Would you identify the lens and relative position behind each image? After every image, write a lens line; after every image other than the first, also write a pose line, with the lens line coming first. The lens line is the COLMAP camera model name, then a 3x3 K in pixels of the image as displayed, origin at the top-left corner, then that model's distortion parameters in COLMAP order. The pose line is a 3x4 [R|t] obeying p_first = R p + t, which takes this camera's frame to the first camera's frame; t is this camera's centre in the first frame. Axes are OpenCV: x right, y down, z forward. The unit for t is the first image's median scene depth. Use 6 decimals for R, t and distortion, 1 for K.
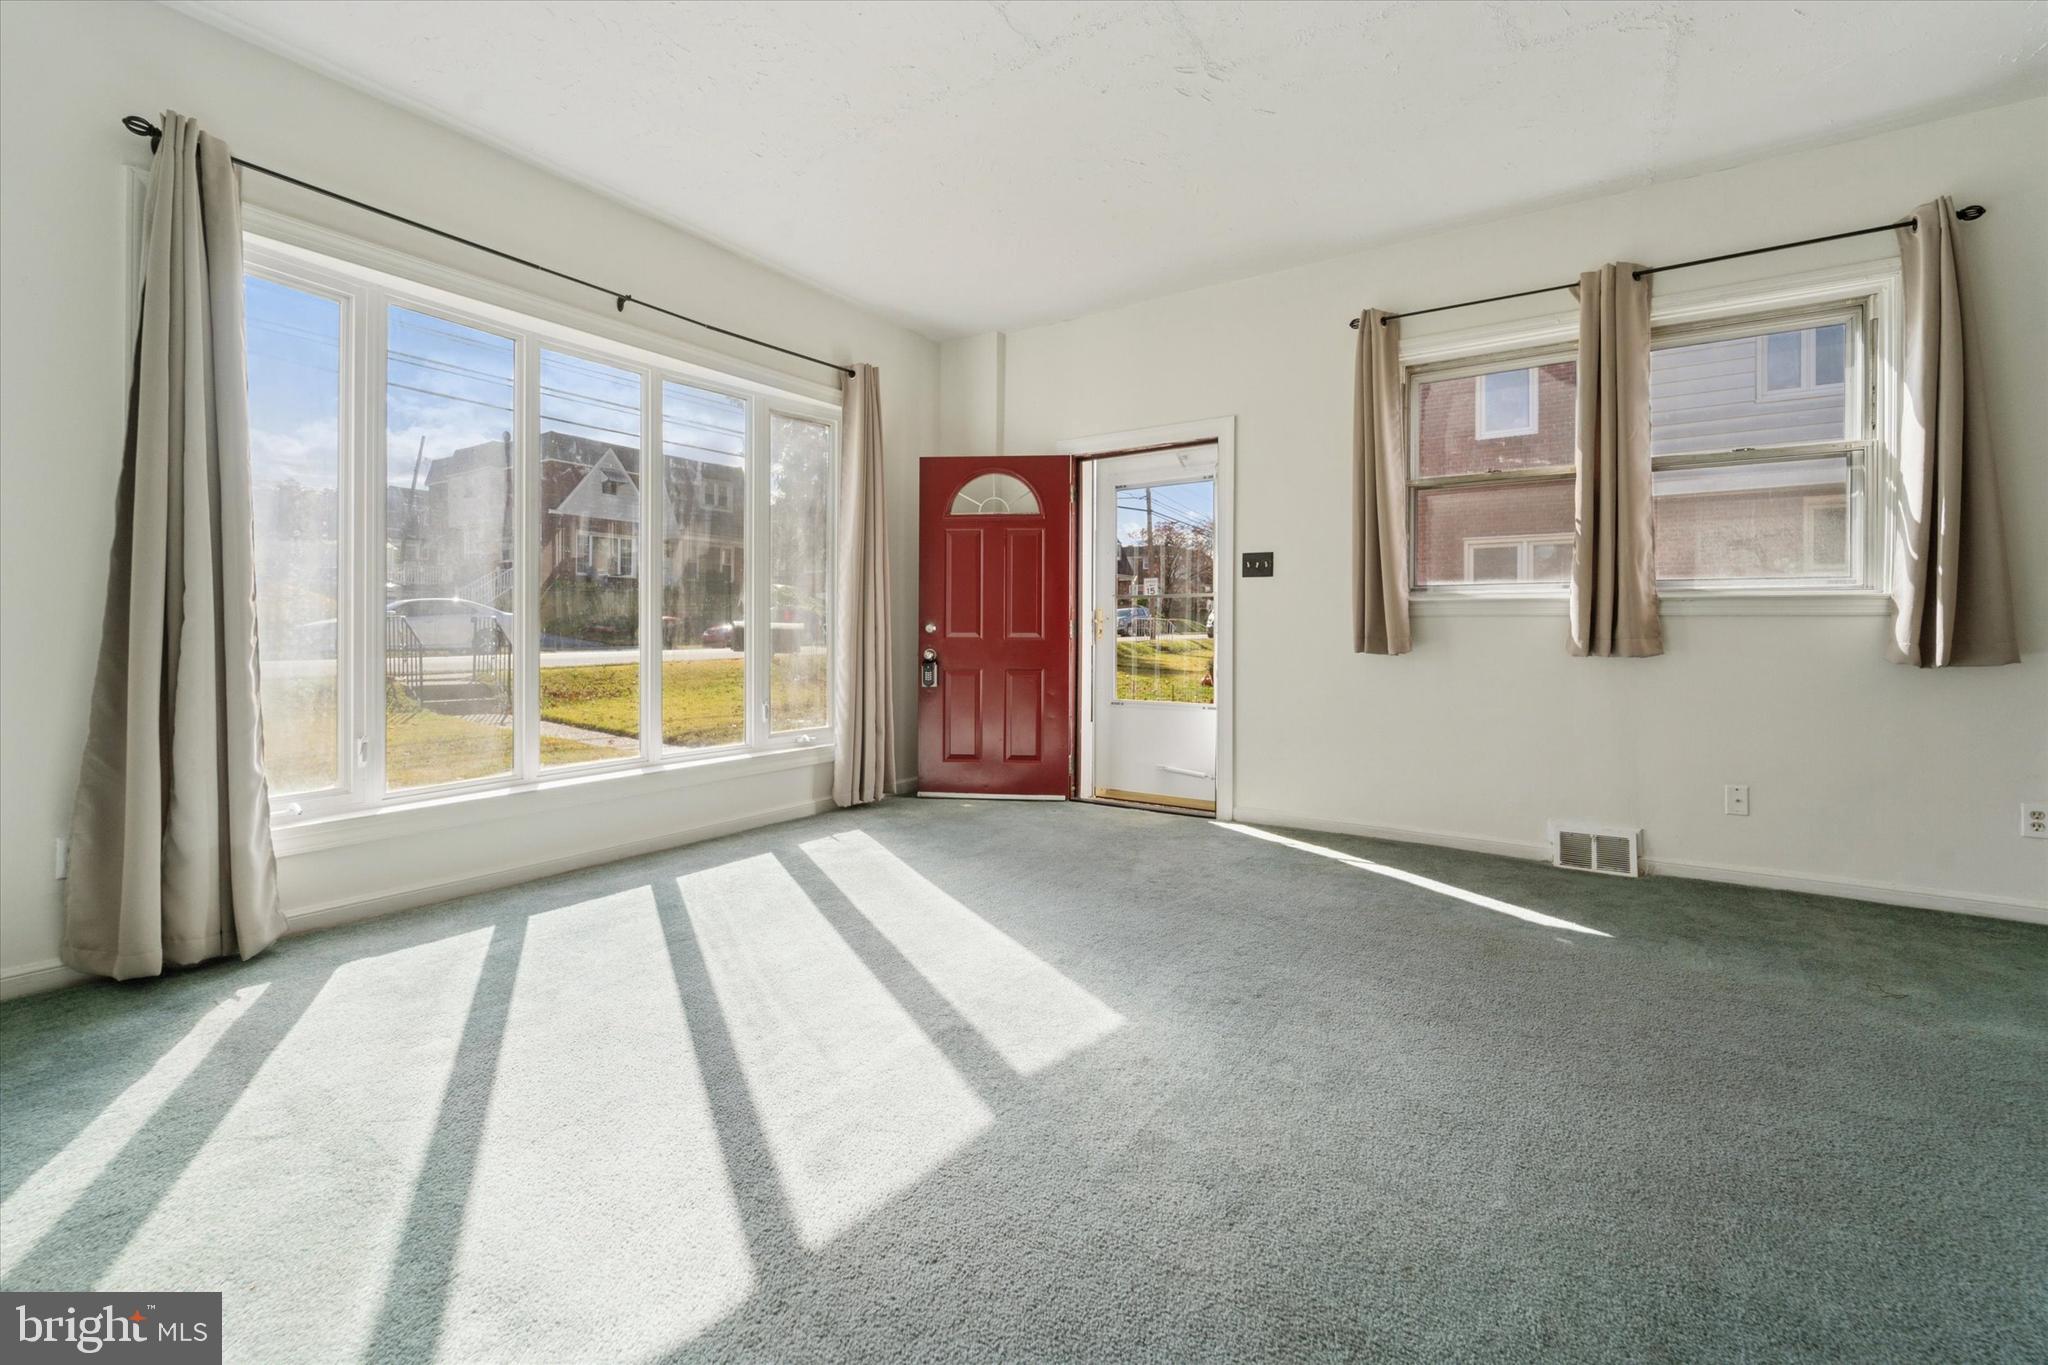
lens RADIAL K [[838.6, 0, 1024.1], [0, 838.6, 620.6], [0, 0, 1]] dist [-0.002223, -0.000133]
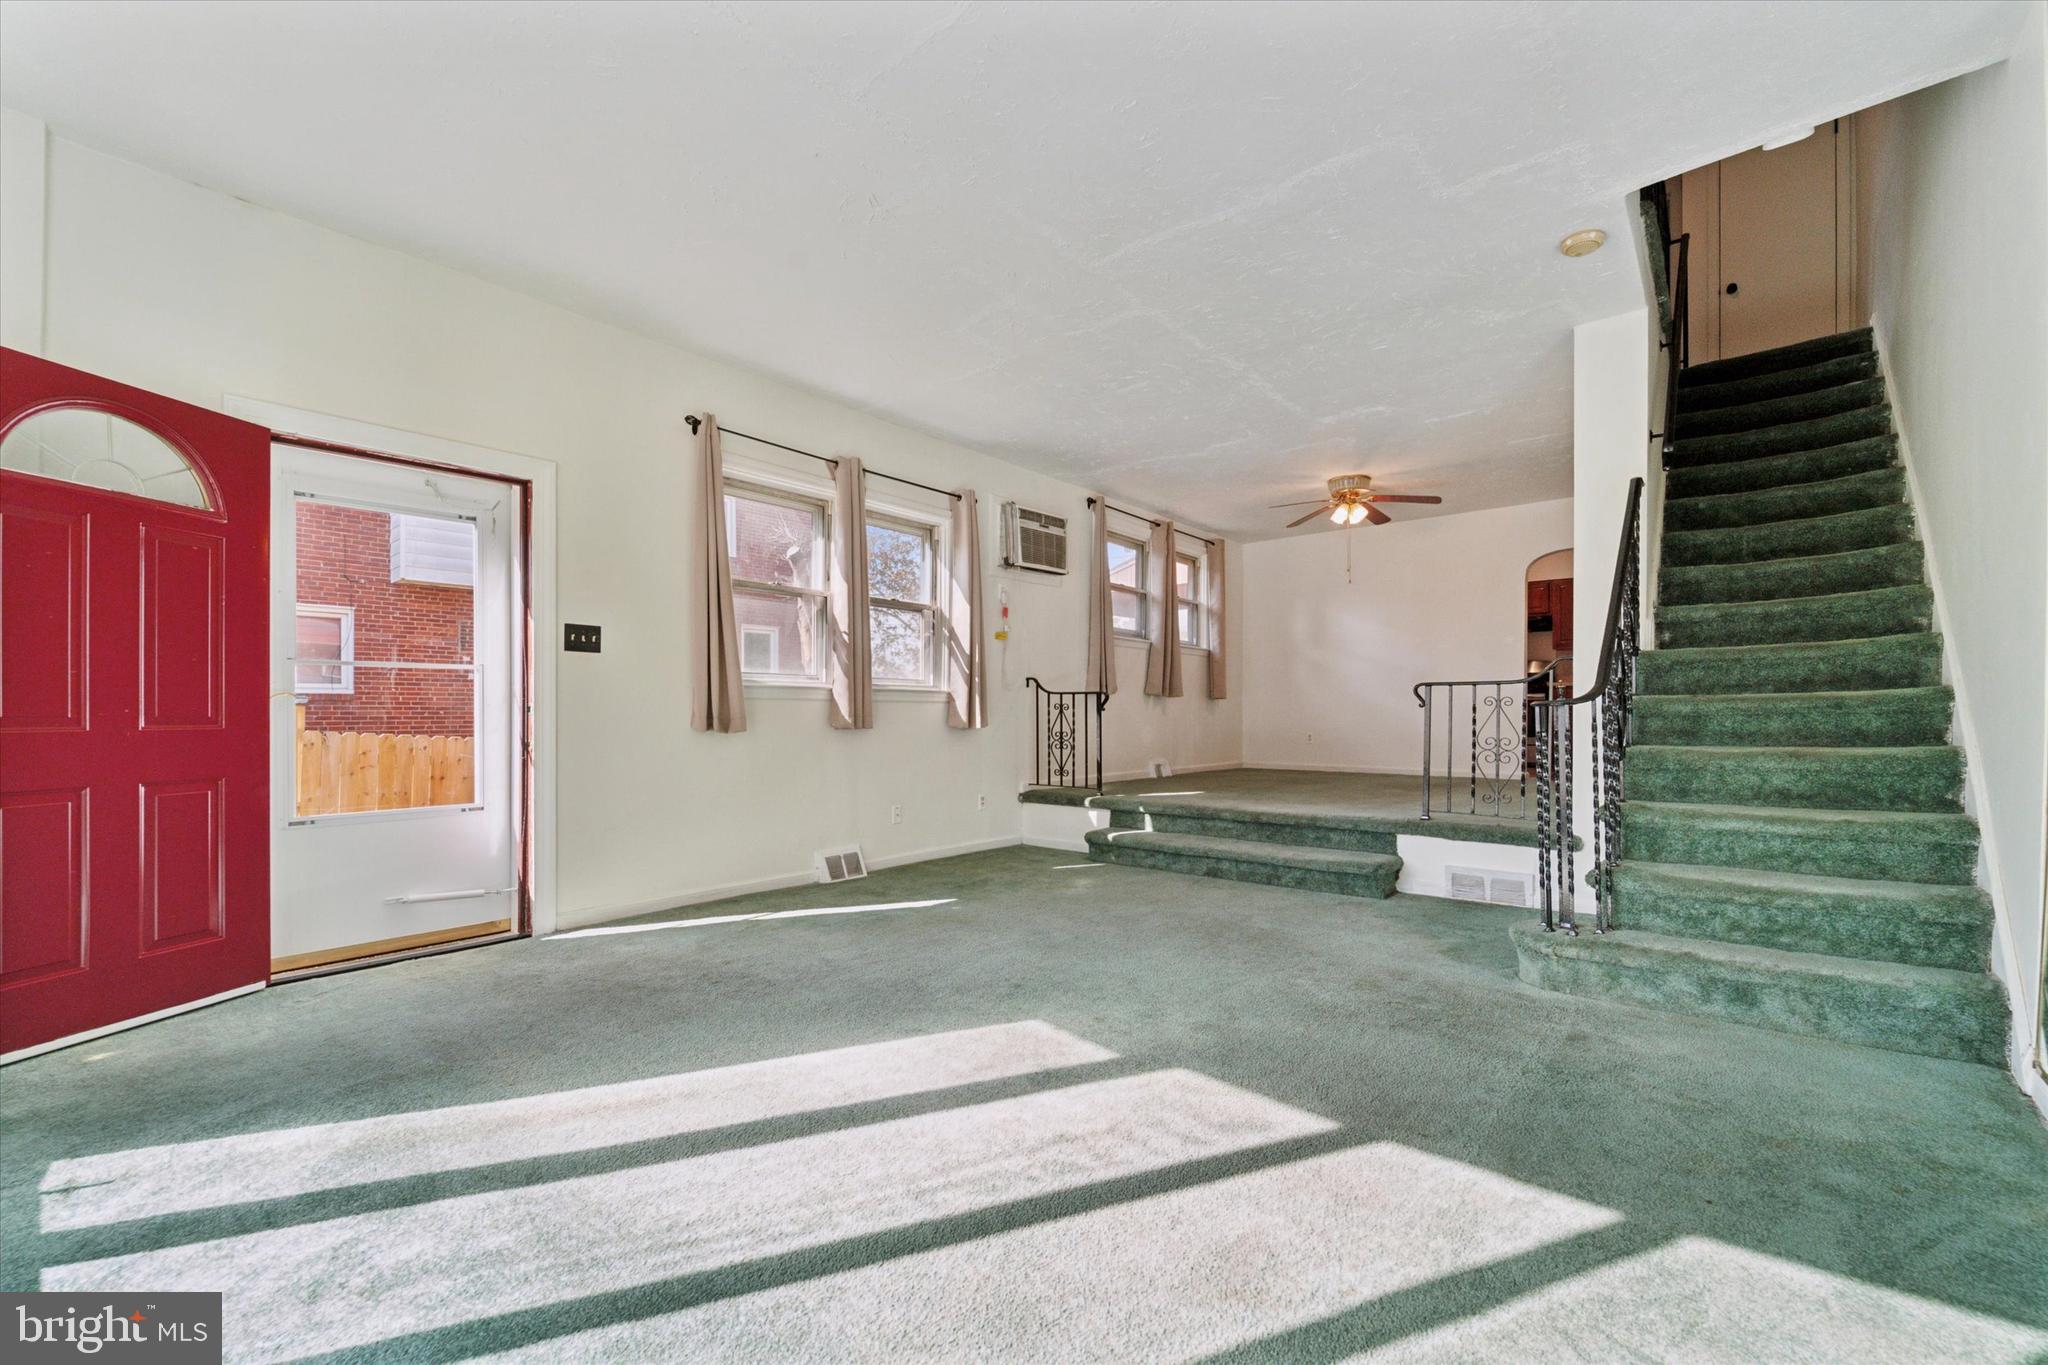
lens RADIAL K [[828.6, 0, 1025.5], [0, 828.6, 697.0], [0, 0, 1]] dist [-0.003163, -0.000170]
pose [[0.125287, 0.015405, 0.992001, -0.748287], [-0.007038, 0.999868, -0.014639, 0.008288], [-0.992096, -0.005148, 0.125379, 0.575308]]
